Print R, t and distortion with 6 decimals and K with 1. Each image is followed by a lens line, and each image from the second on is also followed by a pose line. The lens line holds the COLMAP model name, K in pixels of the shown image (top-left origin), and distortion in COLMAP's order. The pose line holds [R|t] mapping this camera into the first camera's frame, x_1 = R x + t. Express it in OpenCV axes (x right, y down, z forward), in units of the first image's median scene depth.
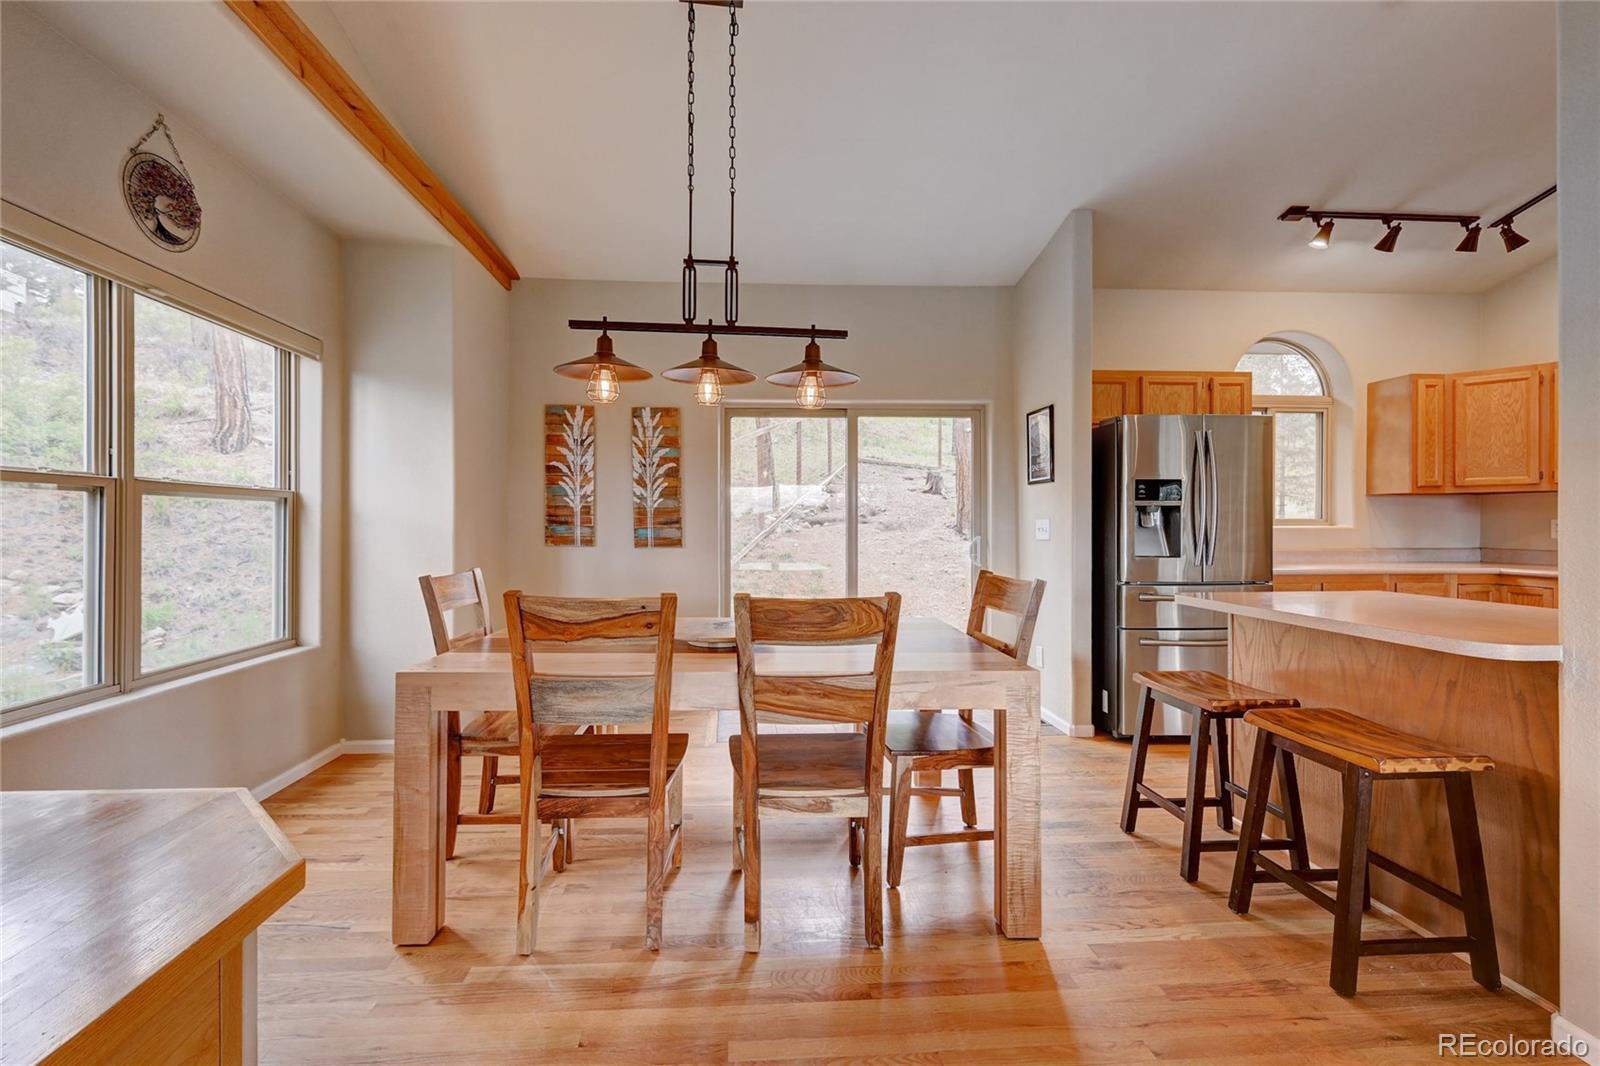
lens RADIAL K [[645.0, 0, 769.0], [0, 645.0, 521.2], [0, 0, 1]] dist [0.001899, -0.000052]
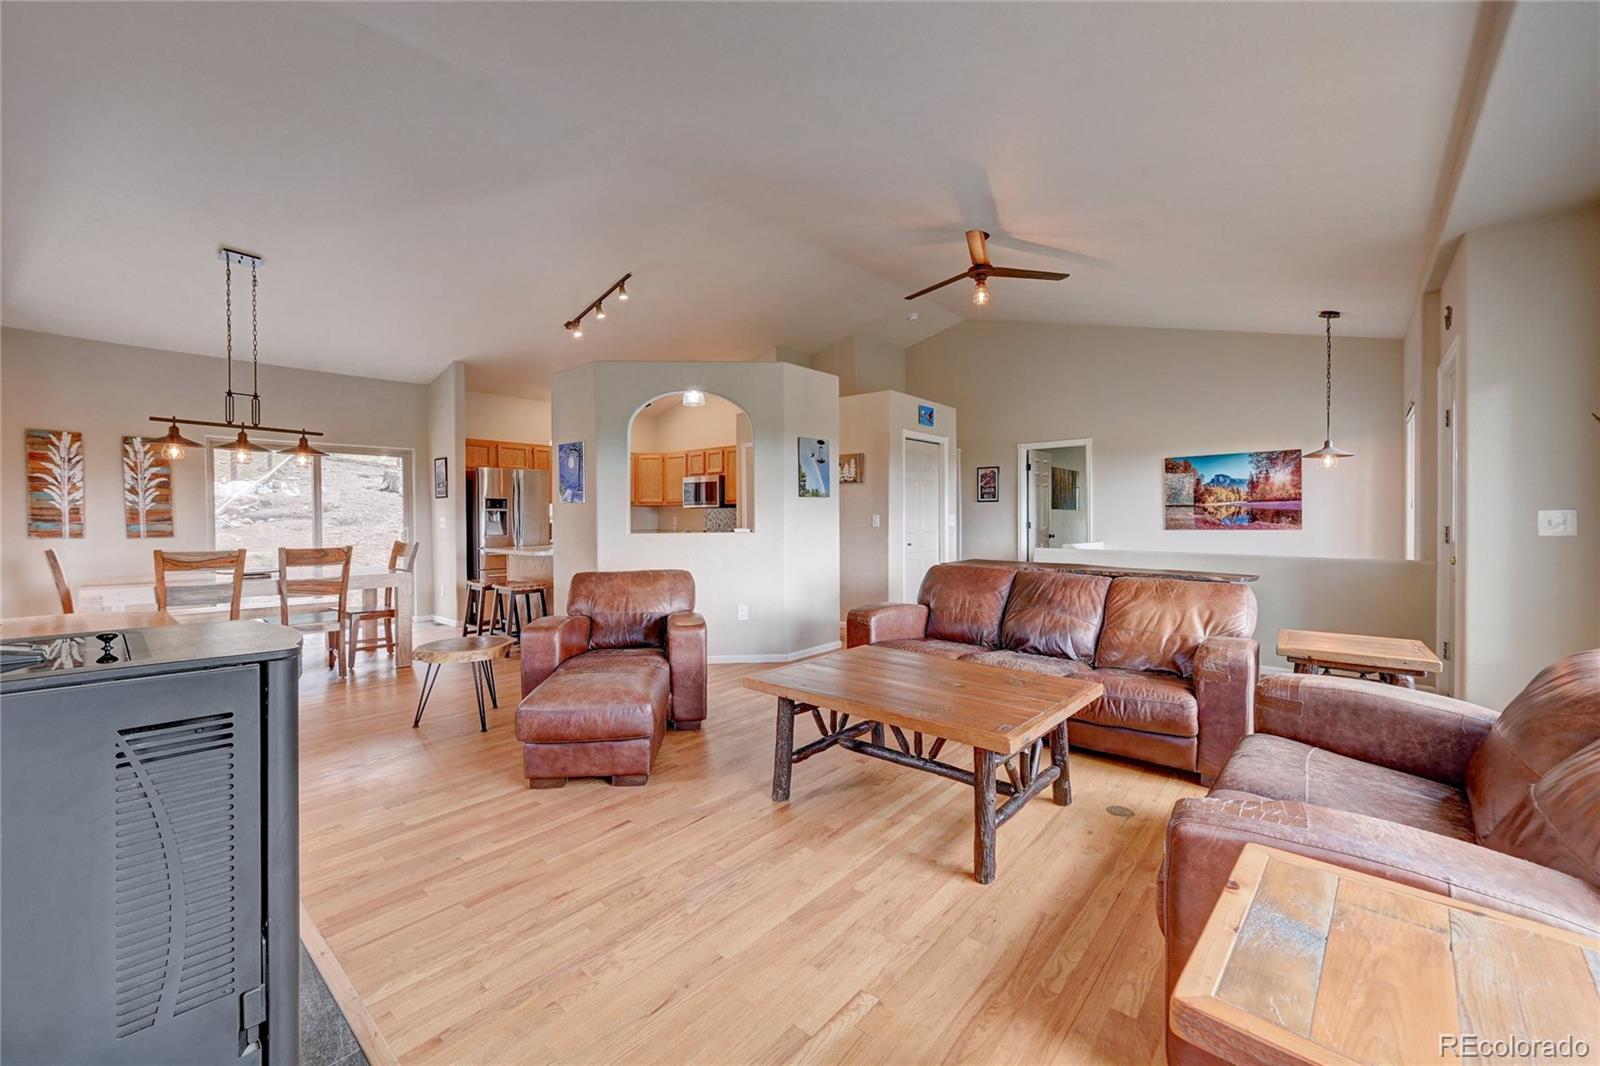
lens RADIAL K [[645.0, 0, 783.1], [0, 645.0, 528.3], [0, 0, 1]] dist [0.001899, -0.000052]
pose [[0.708314, -0.014122, 0.705756, -0.195202], [-0.000065, 0.999799, 0.020071, -0.008622], [-0.705897, -0.014263, 0.708171, -1.001125]]
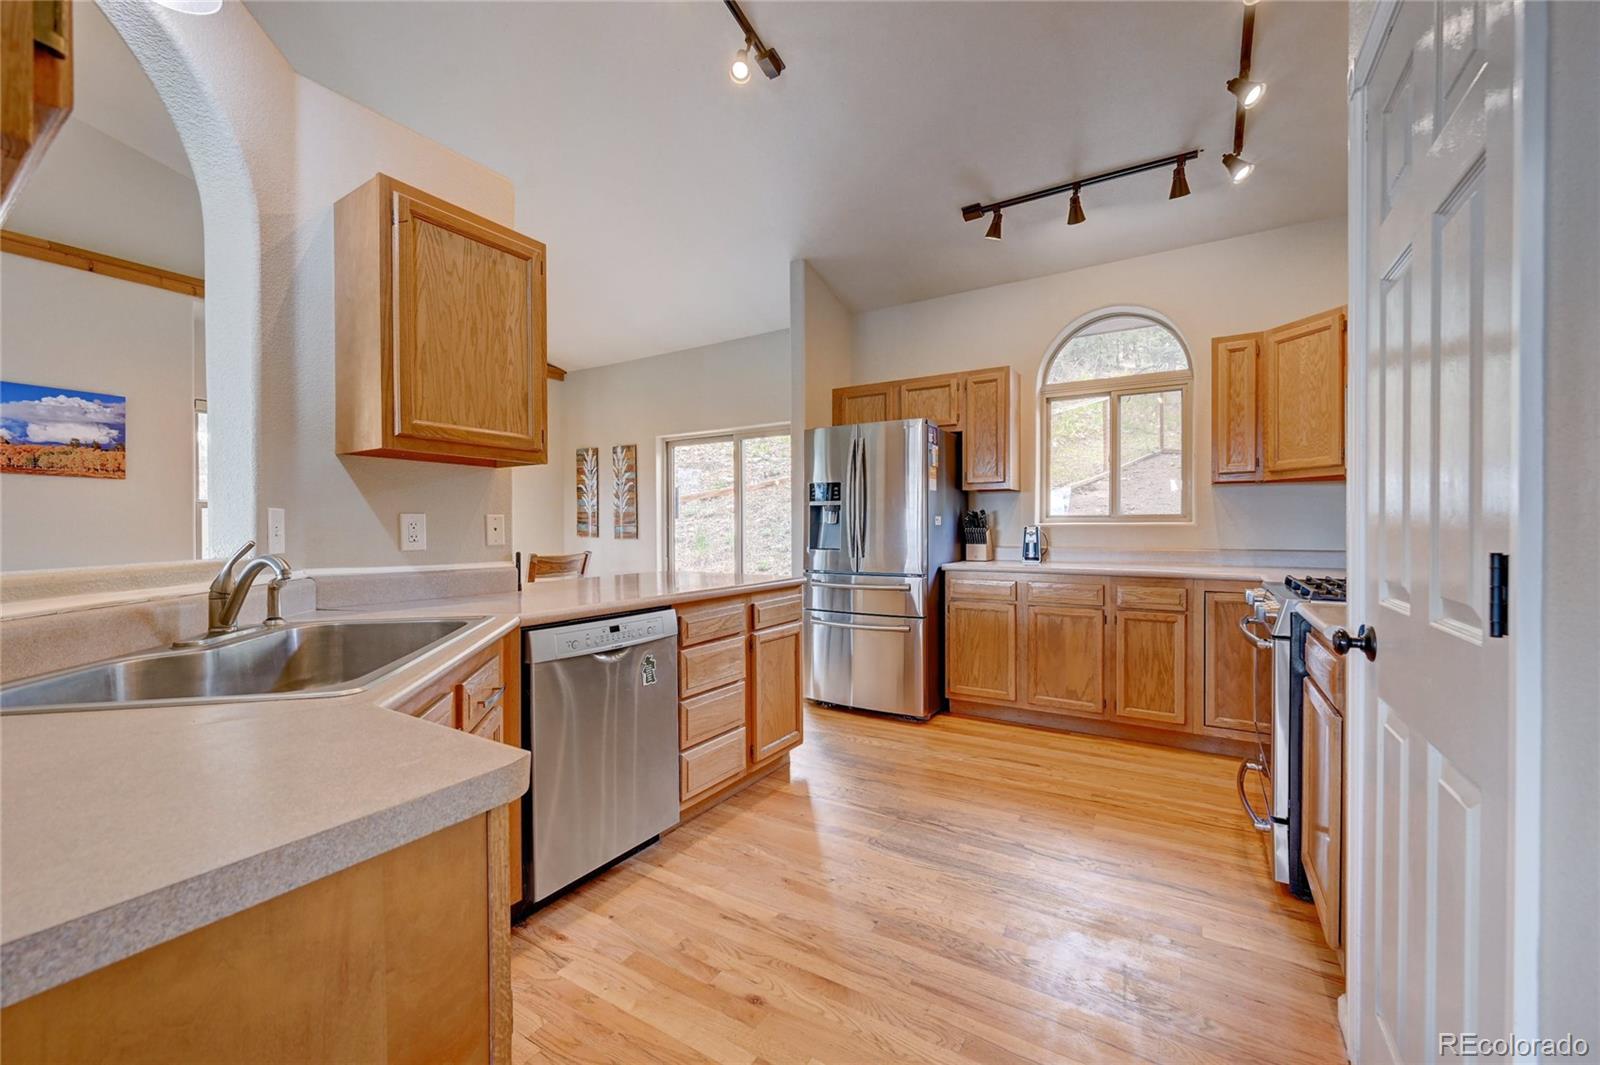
lens RADIAL K [[639.1, 0, 801.3], [0, 639.1, 534.1], [0, 0, 1]] dist [-0.003867, 0.000912]
pose [[0.816242, 0.005376, -0.577685, 1.054277], [0.004032, 0.999879, 0.015002, 0.009348], [0.577696, -0.014574, 0.816122, 0.021892]]
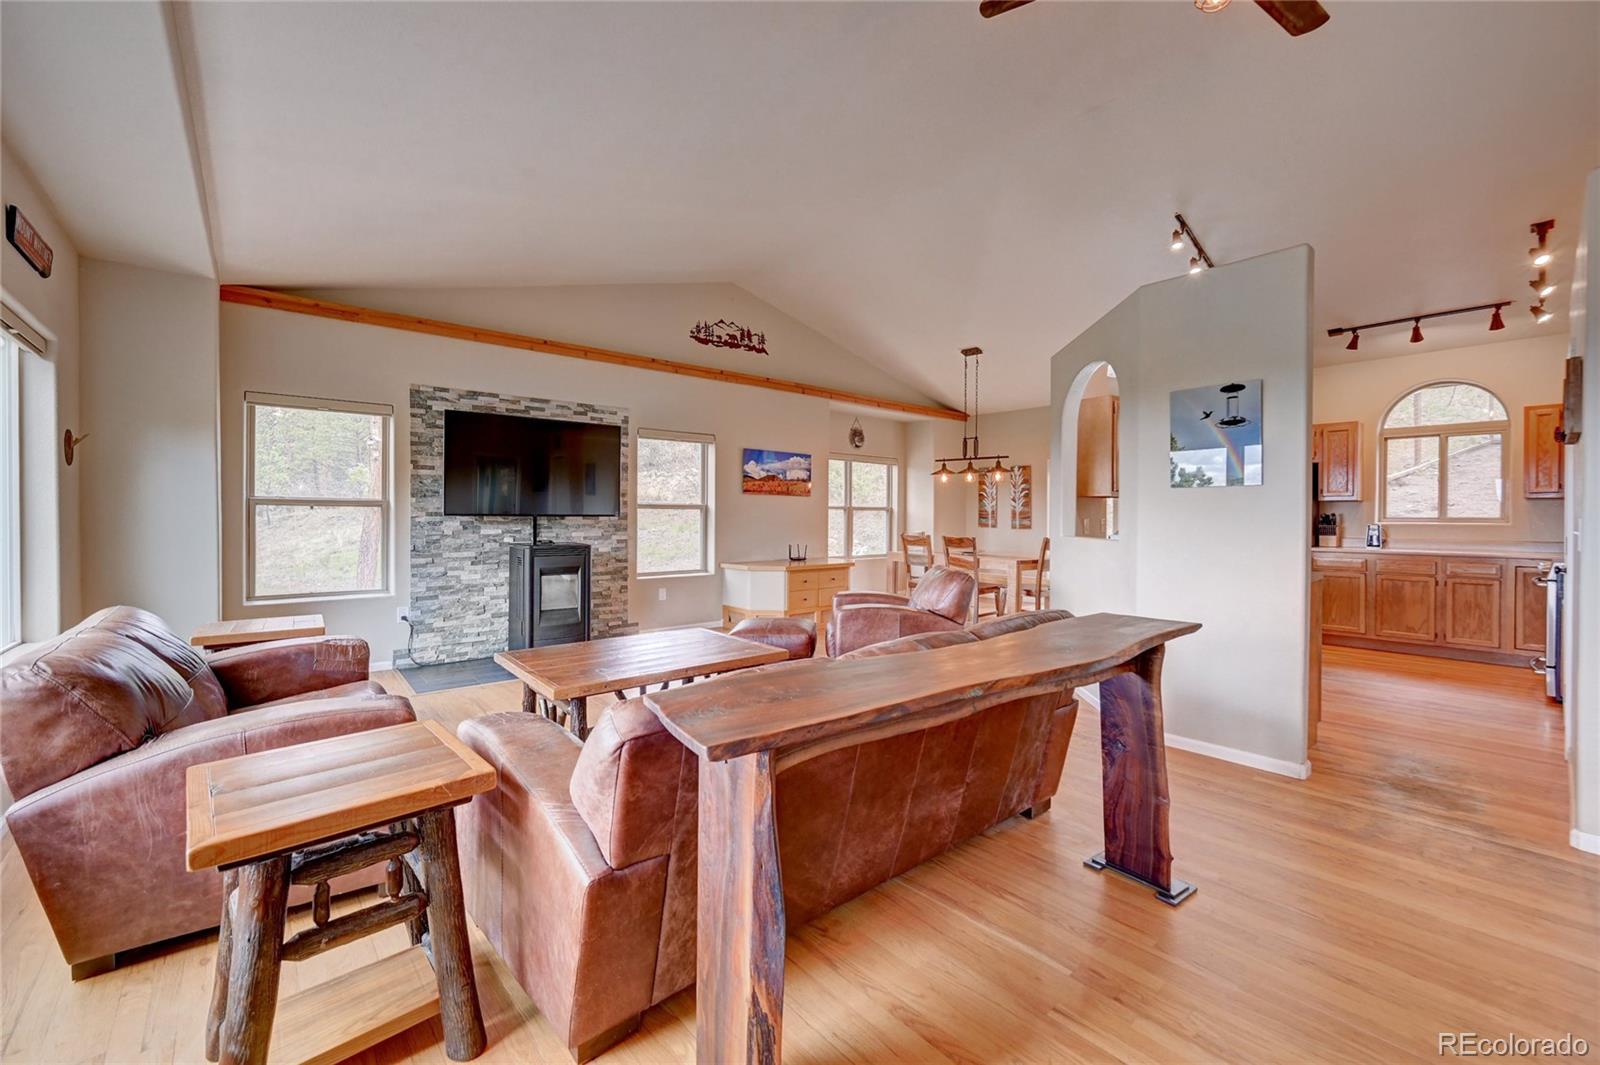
lens RADIAL K [[639.1, 0, 794.2], [0, 639.1, 520.7], [0, 0, 1]] dist [-0.003867, 0.000912]
pose [[0.593828, 0.008861, -0.804543, 1.173059], [-0.000731, 0.999945, 0.010474, -0.010795], [0.804591, -0.005631, 0.593802, -0.969008]]
